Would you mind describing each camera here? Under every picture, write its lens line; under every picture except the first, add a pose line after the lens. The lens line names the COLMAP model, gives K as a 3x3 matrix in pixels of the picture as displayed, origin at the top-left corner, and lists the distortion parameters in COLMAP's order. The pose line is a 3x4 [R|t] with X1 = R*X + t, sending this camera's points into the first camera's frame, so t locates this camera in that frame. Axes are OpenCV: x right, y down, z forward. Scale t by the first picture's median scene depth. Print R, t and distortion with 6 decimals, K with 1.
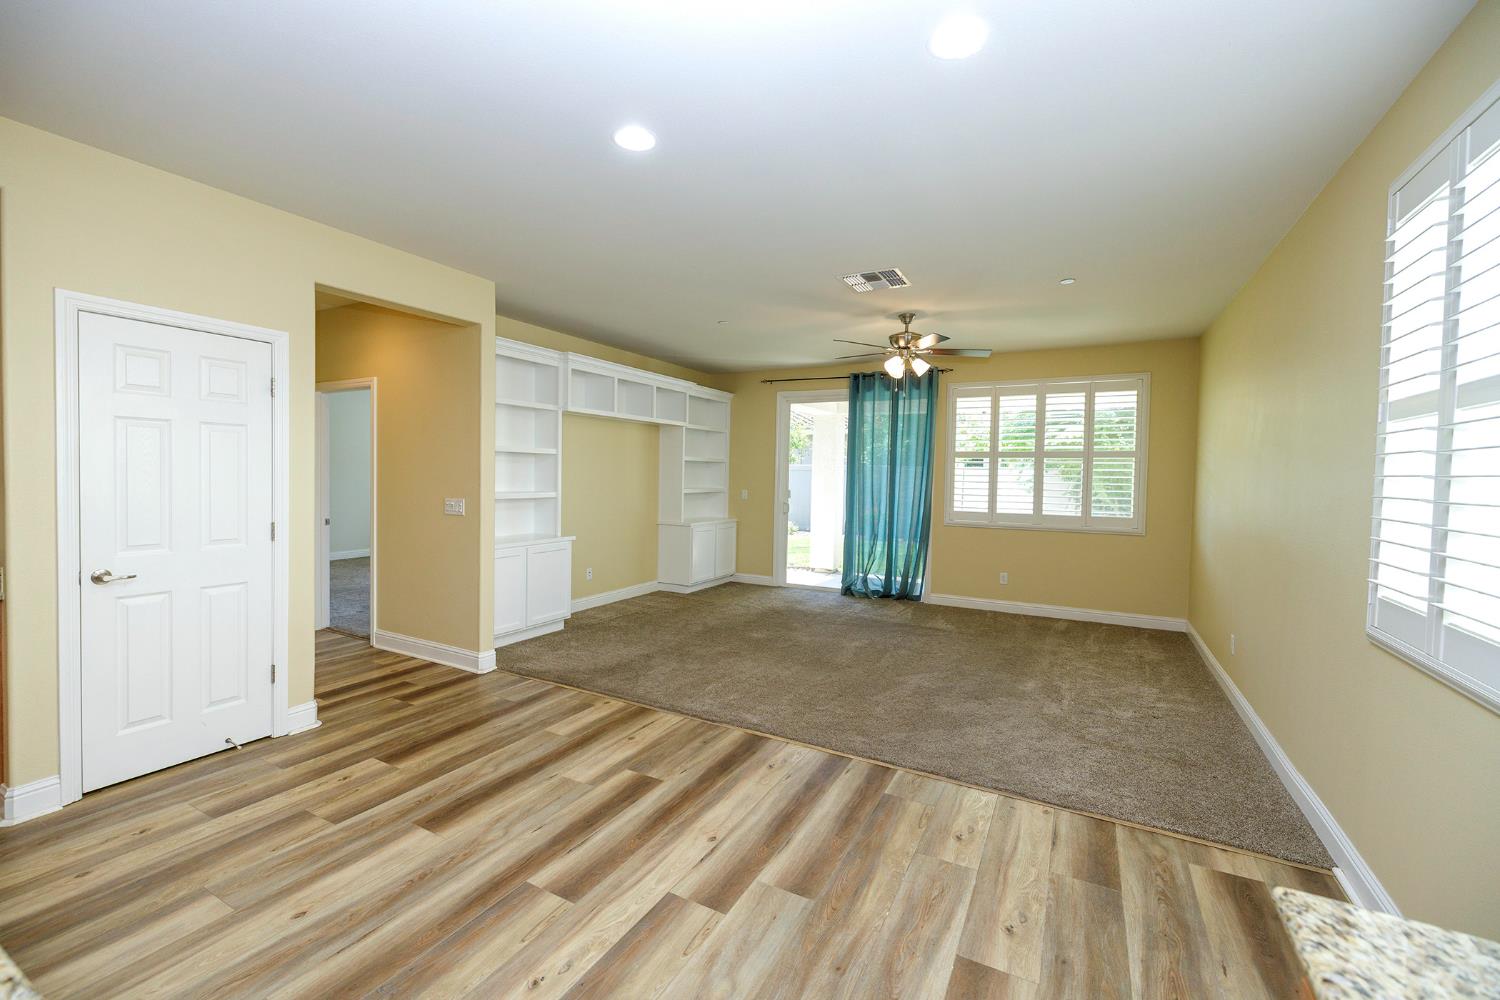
lens RADIAL K [[628.1, 0, 738.8], [0, 628.1, 492.8], [0, 0, 1]] dist [0.001475, 0.000472]
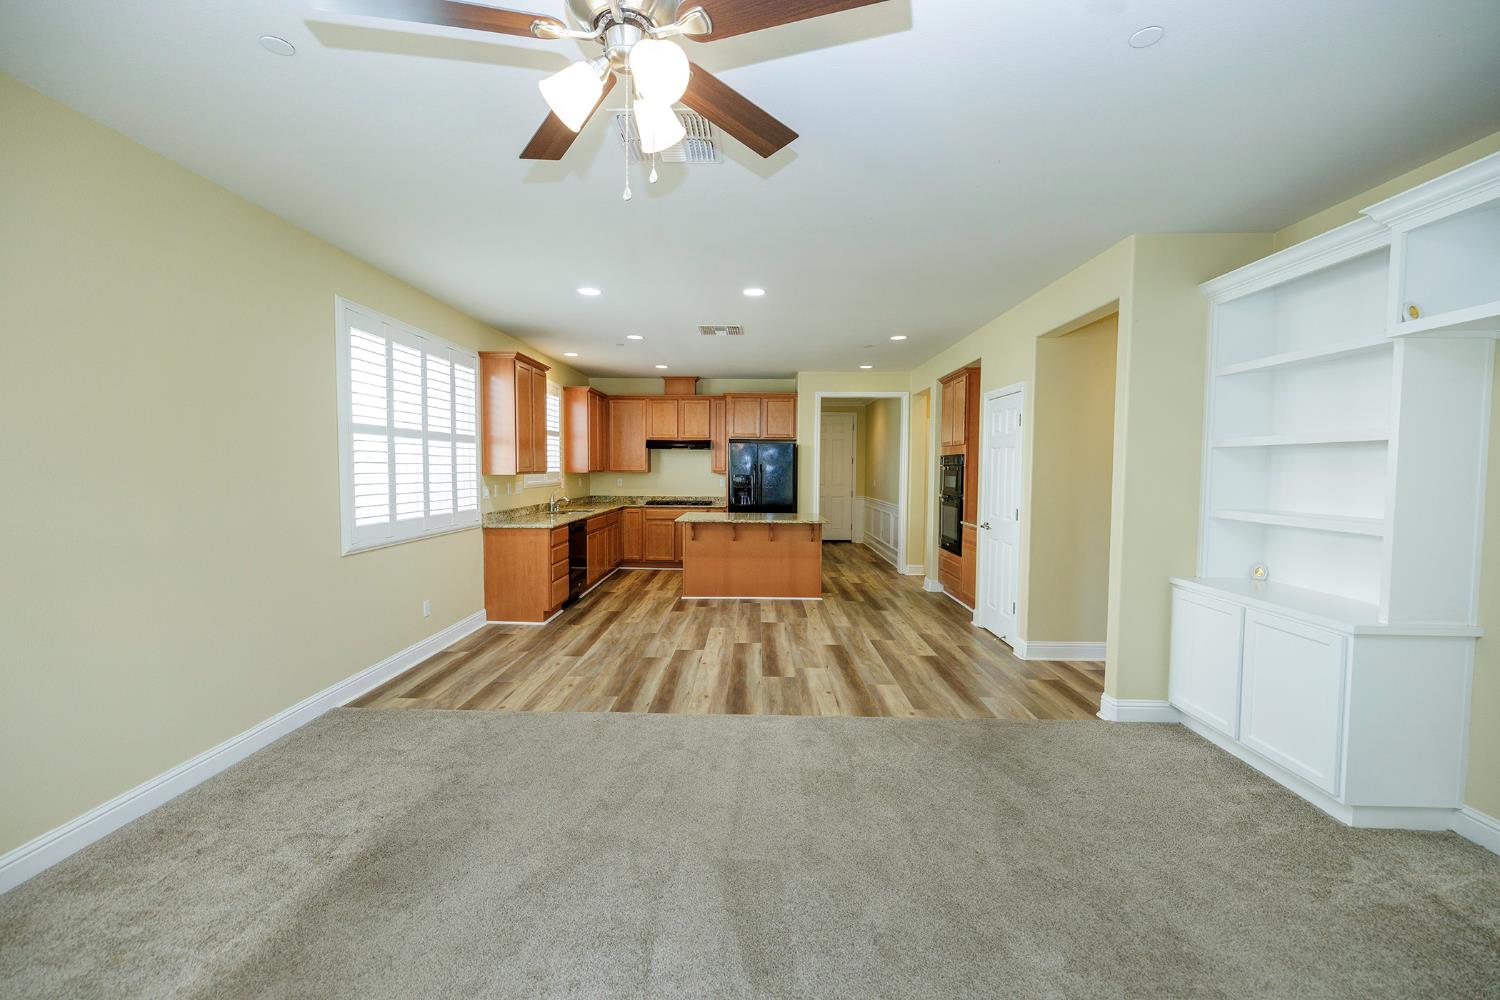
lens RADIAL K [[628.1, 0, 742.2], [0, 628.1, 495.9], [0, 0, 1]] dist [0.001475, 0.000472]
pose [[-0.887690, -0.003329, -0.460429, 0.432065], [-0.037634, 0.997153, 0.065346, -0.045978], [0.458901, 0.075335, -0.885288, 1.597356]]
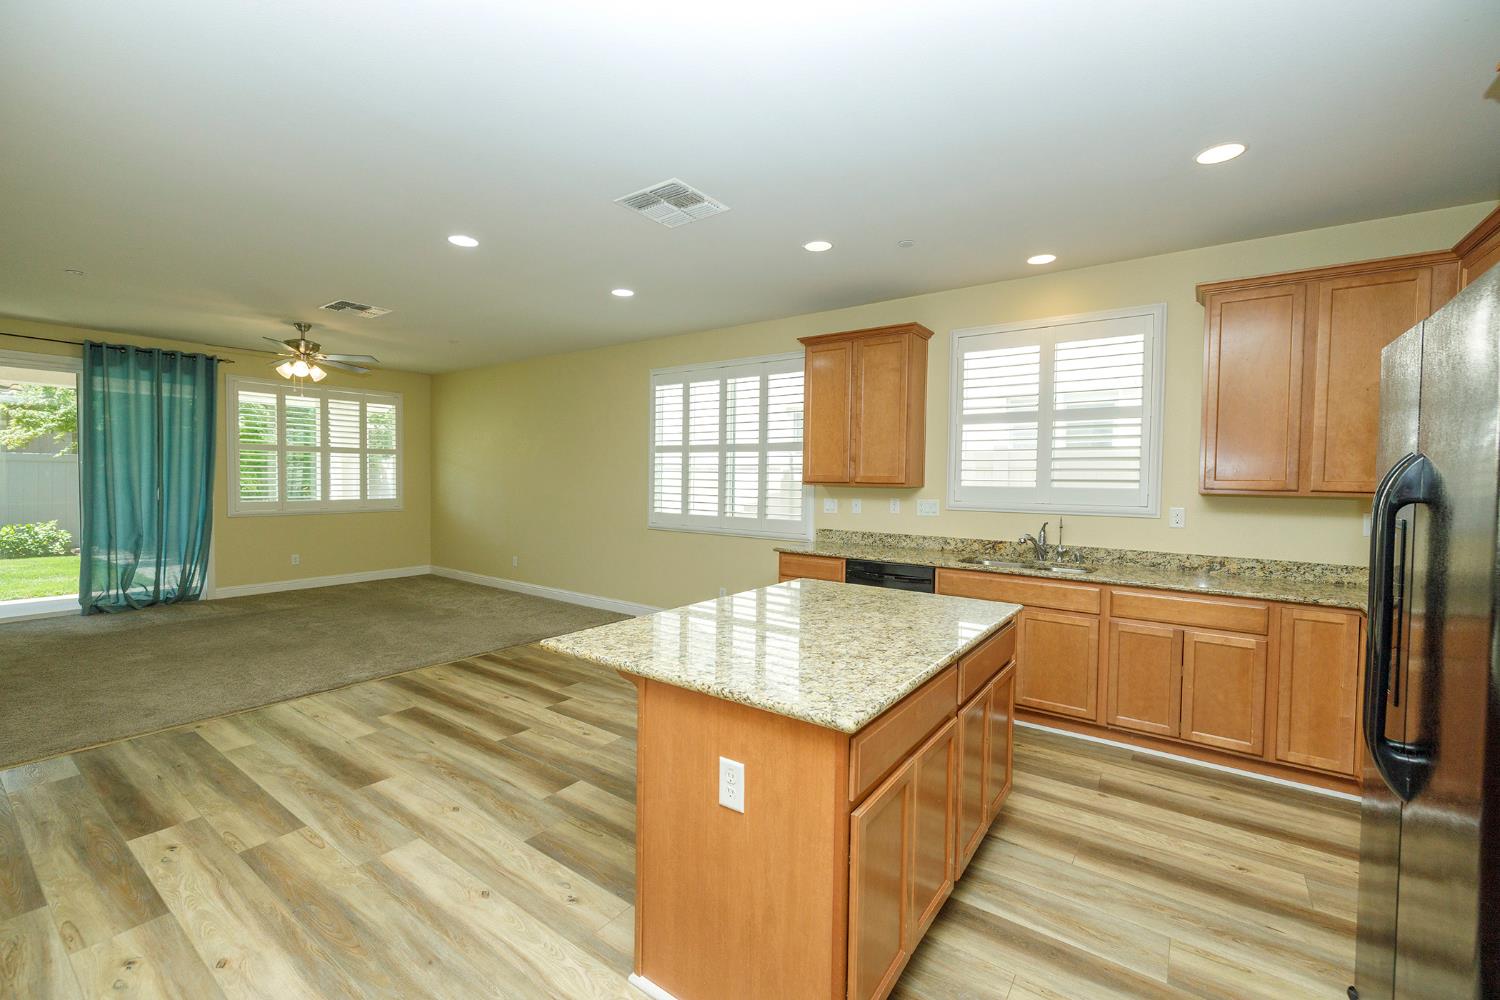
lens RADIAL K [[628.1, 0, 742.2], [0, 628.1, 490.4], [0, 0, 1]] dist [0.001475, 0.000472]
pose [[0.128828, -0.037711, 0.990950, -0.921470], [0.019558, 0.999179, 0.035482, -0.015929], [-0.991474, 0.014810, 0.129460, 0.107657]]
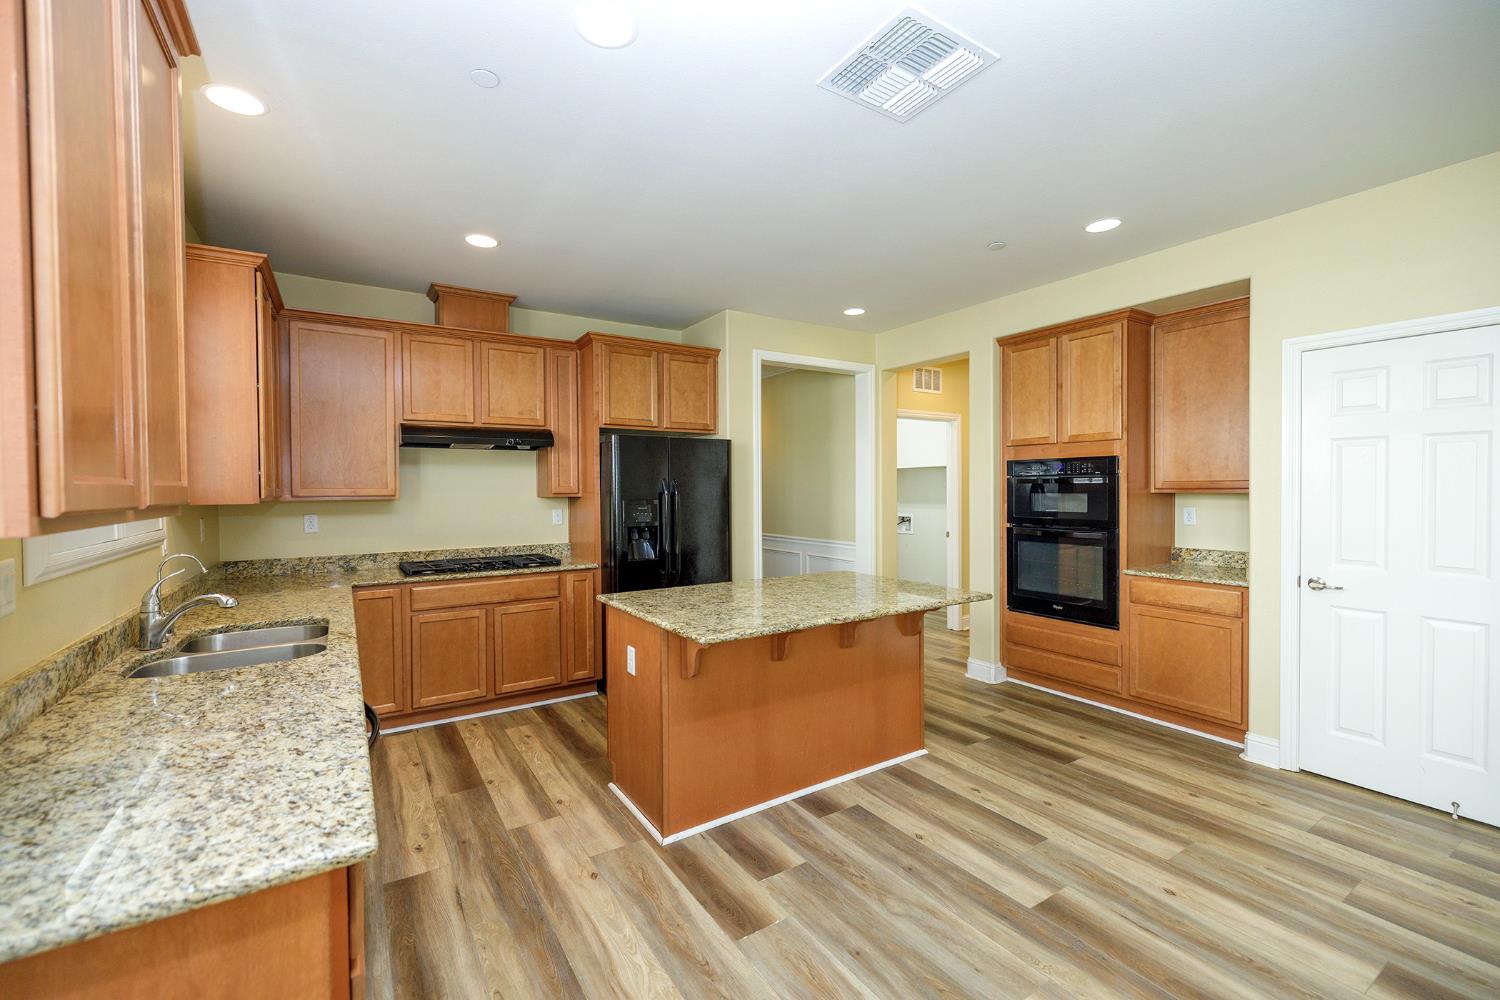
lens RADIAL K [[628.1, 0, 742.3], [0, 628.1, 495.9], [0, 0, 1]] dist [0.001475, 0.000472]
pose [[-0.480172, -0.003438, -0.877168, 0.299913], [-0.029935, 0.999474, 0.012470, -0.003968], [0.876663, 0.032246, -0.480022, 0.412156]]
